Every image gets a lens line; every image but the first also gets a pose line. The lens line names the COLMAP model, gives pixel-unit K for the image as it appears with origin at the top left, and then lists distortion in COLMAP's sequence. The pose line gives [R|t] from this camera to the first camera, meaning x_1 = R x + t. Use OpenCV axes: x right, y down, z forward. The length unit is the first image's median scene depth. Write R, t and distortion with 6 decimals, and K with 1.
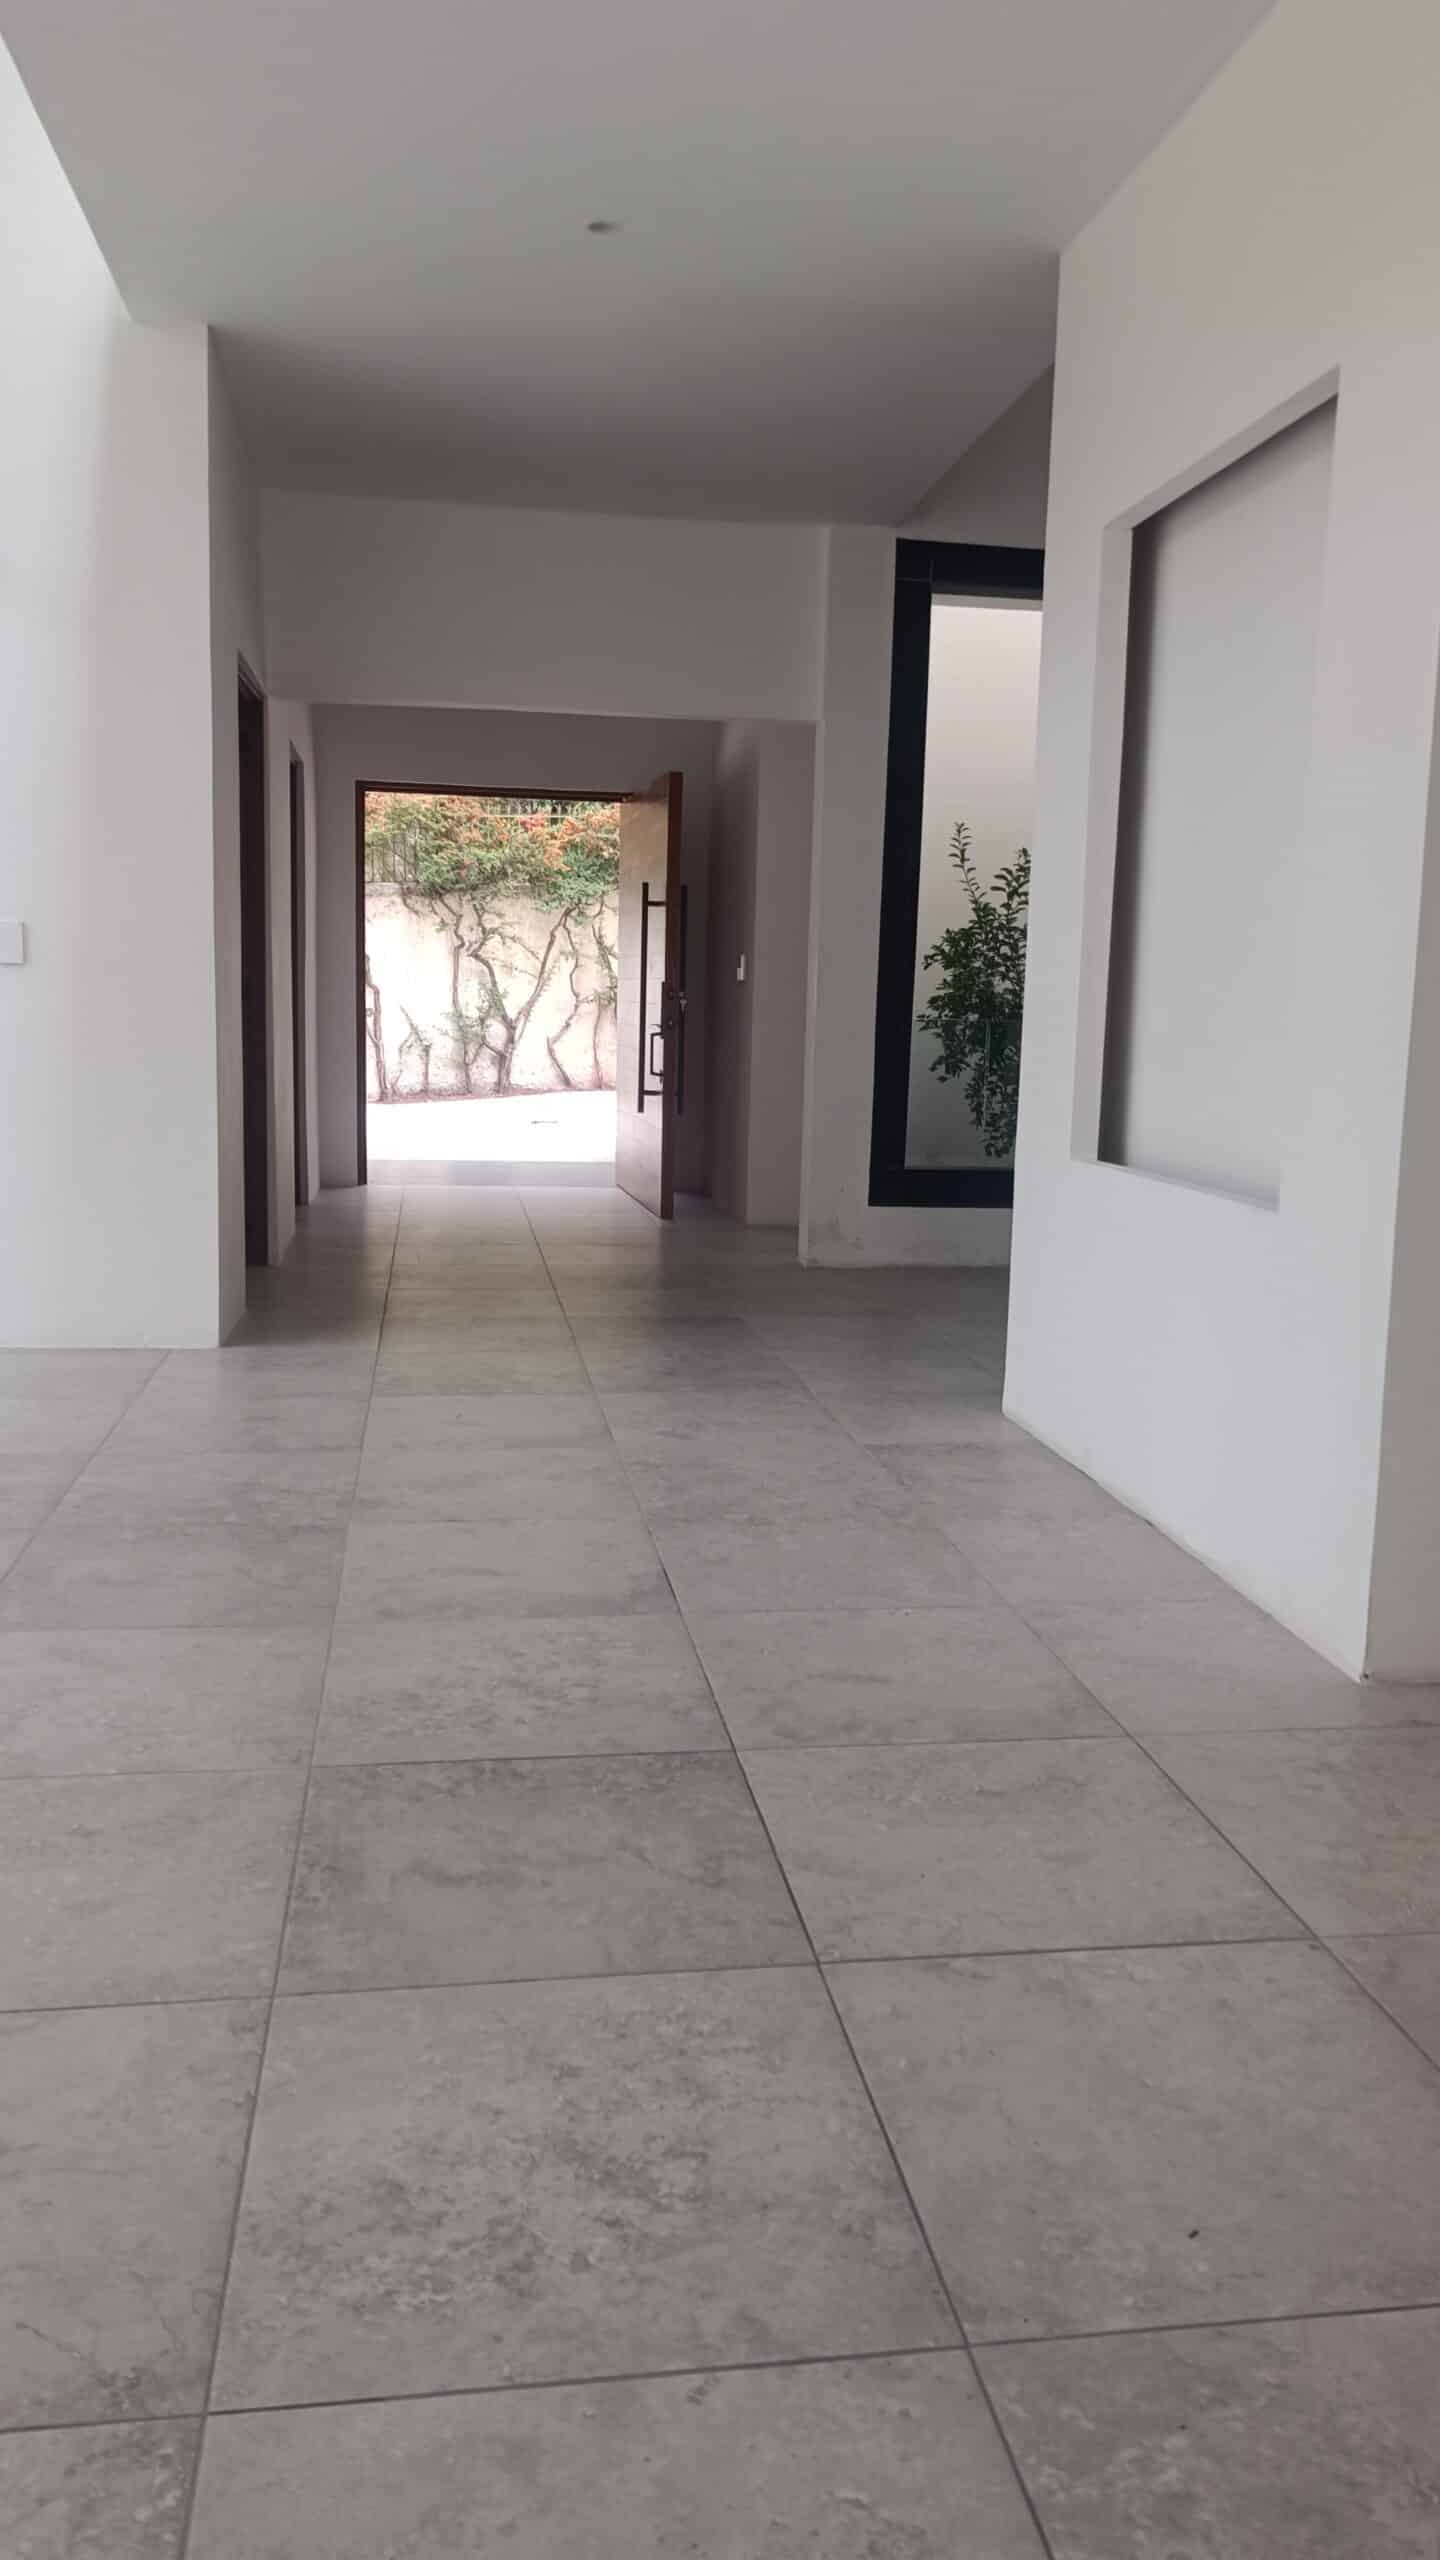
lens RADIAL K [[1865.1, 0, 728.6], [0, 1865.1, 1280.4], [0, 0, 1]] dist [0.042243, -0.021890]
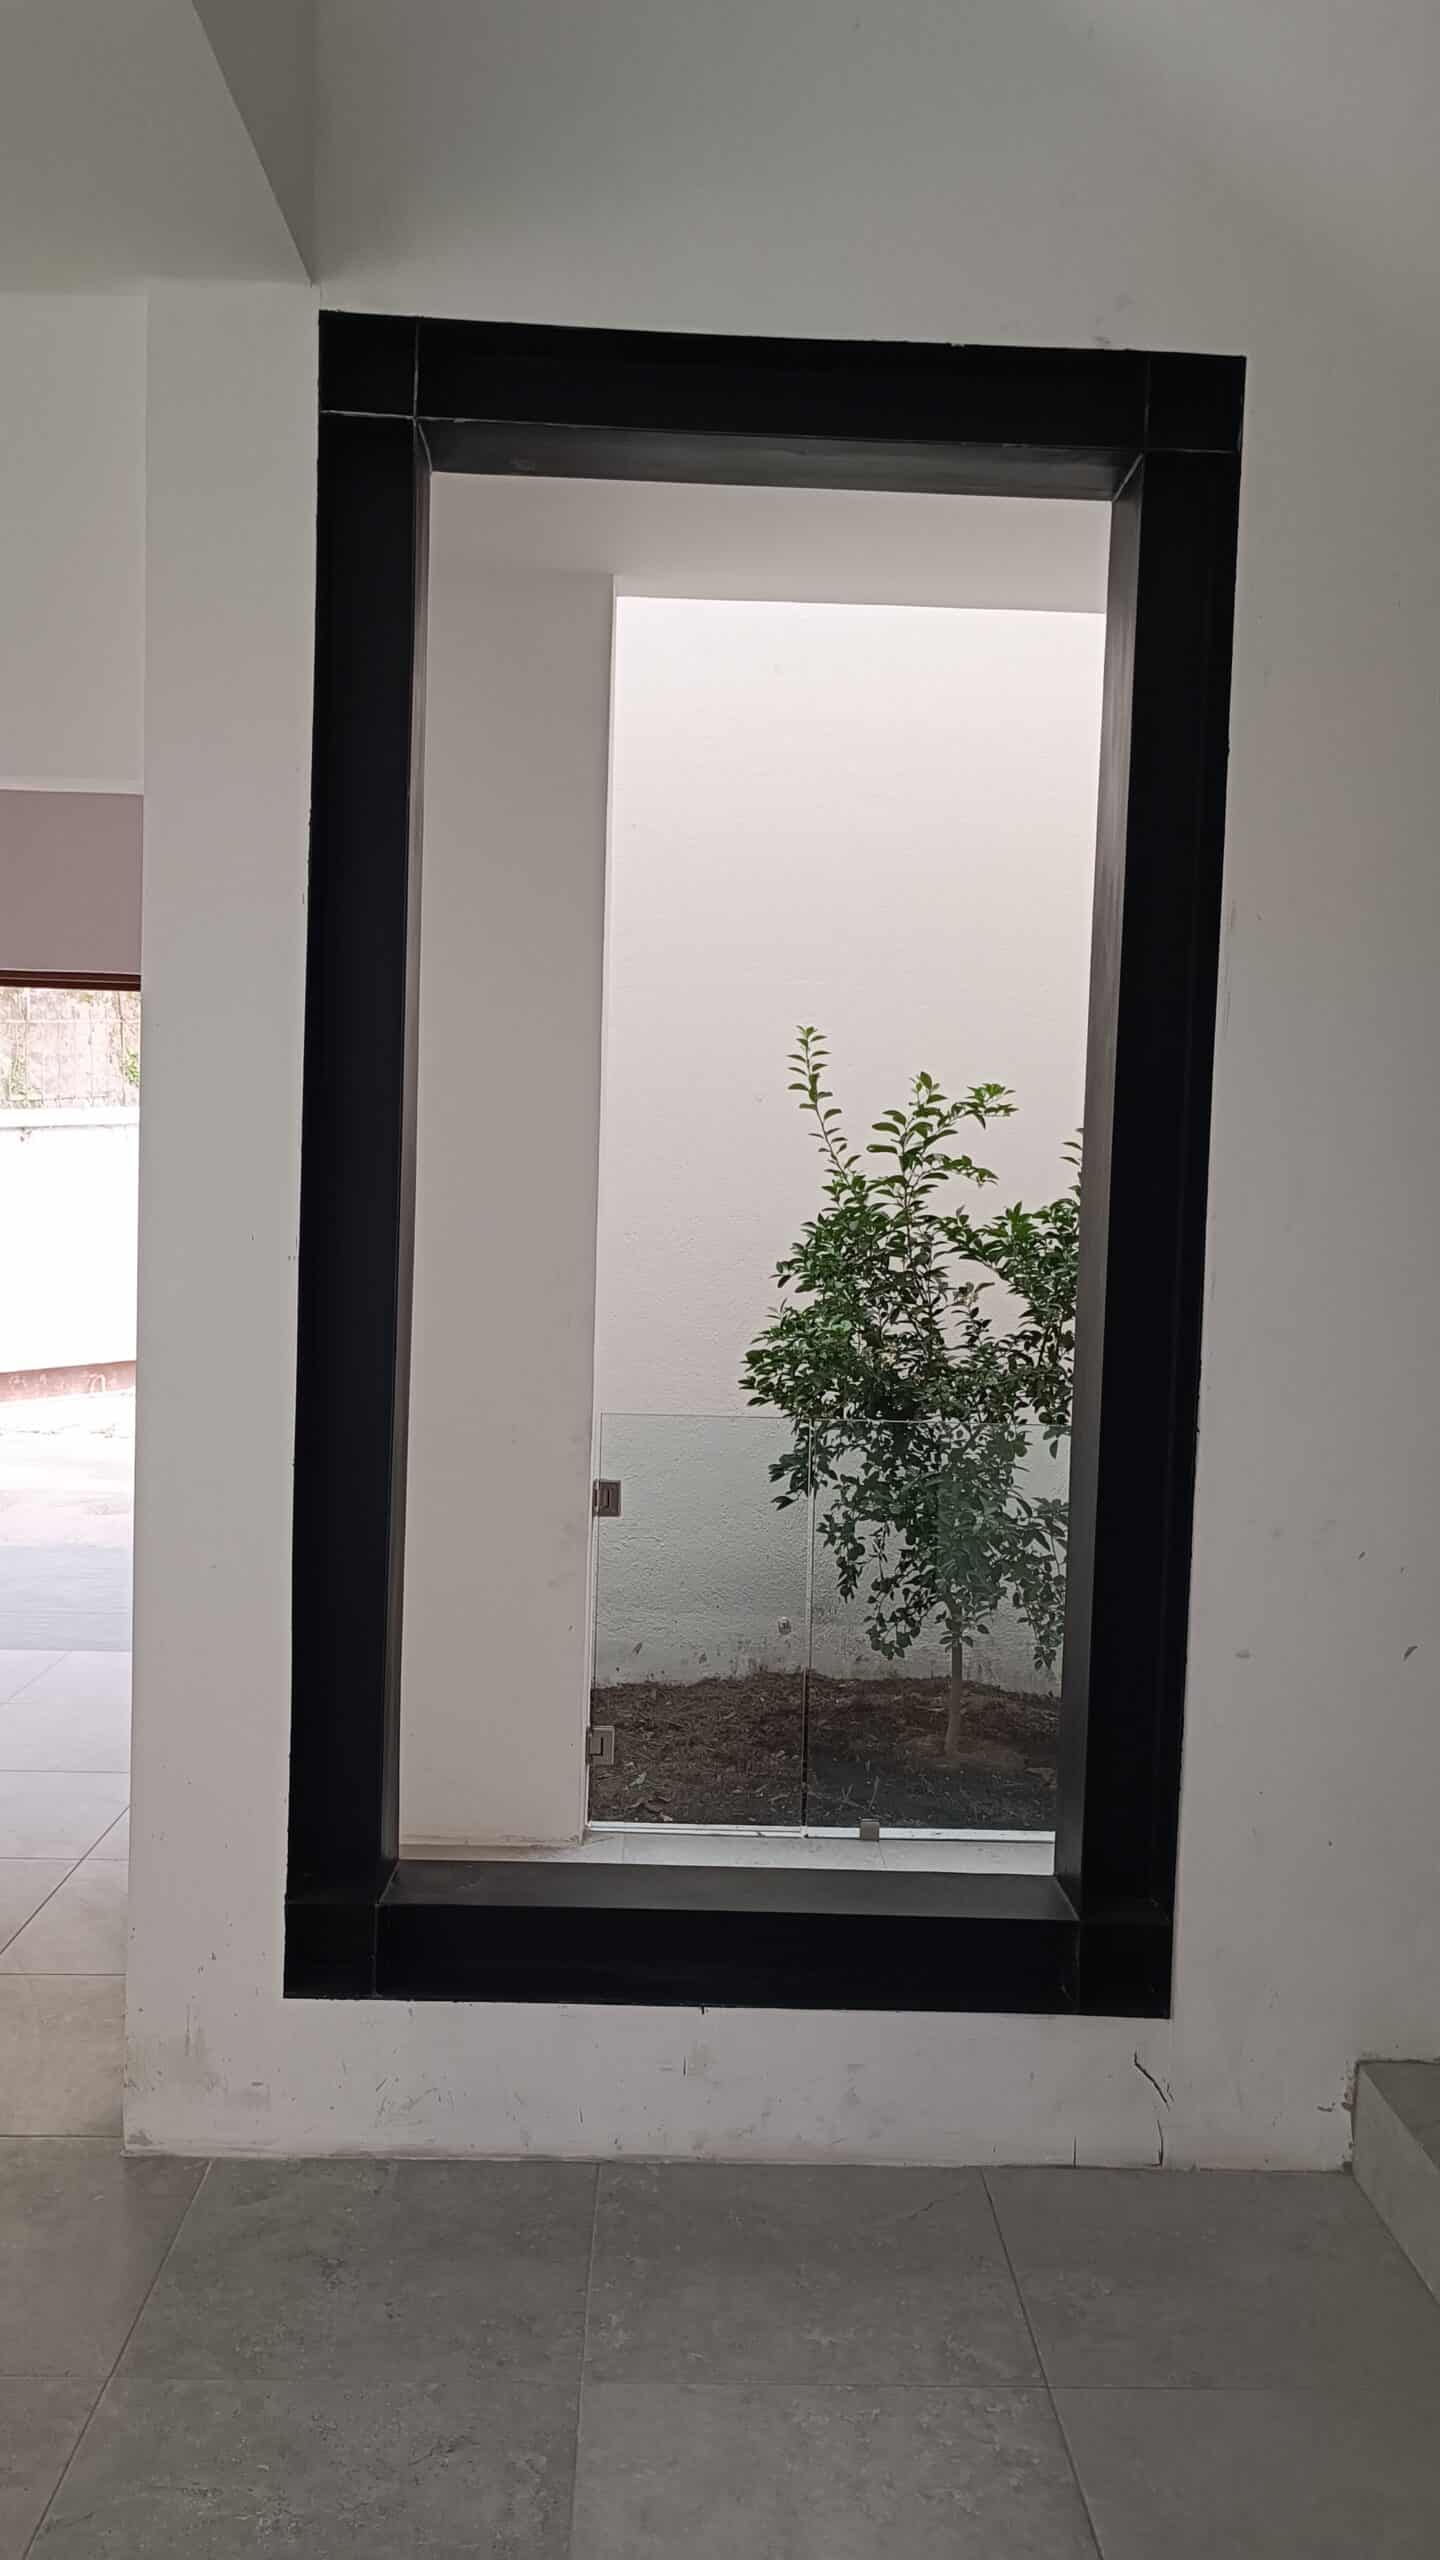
lens RADIAL K [[1865.1, 0, 715.0], [0, 1865.1, 1281.2], [0, 0, 1]] dist [0.042243, -0.021890]
pose [[0.991286, 0.010734, -0.131292, 0.167140], [-0.024513, 0.994297, -0.103792, -0.117033], [0.129429, 0.106106, 0.985895, 0.481742]]
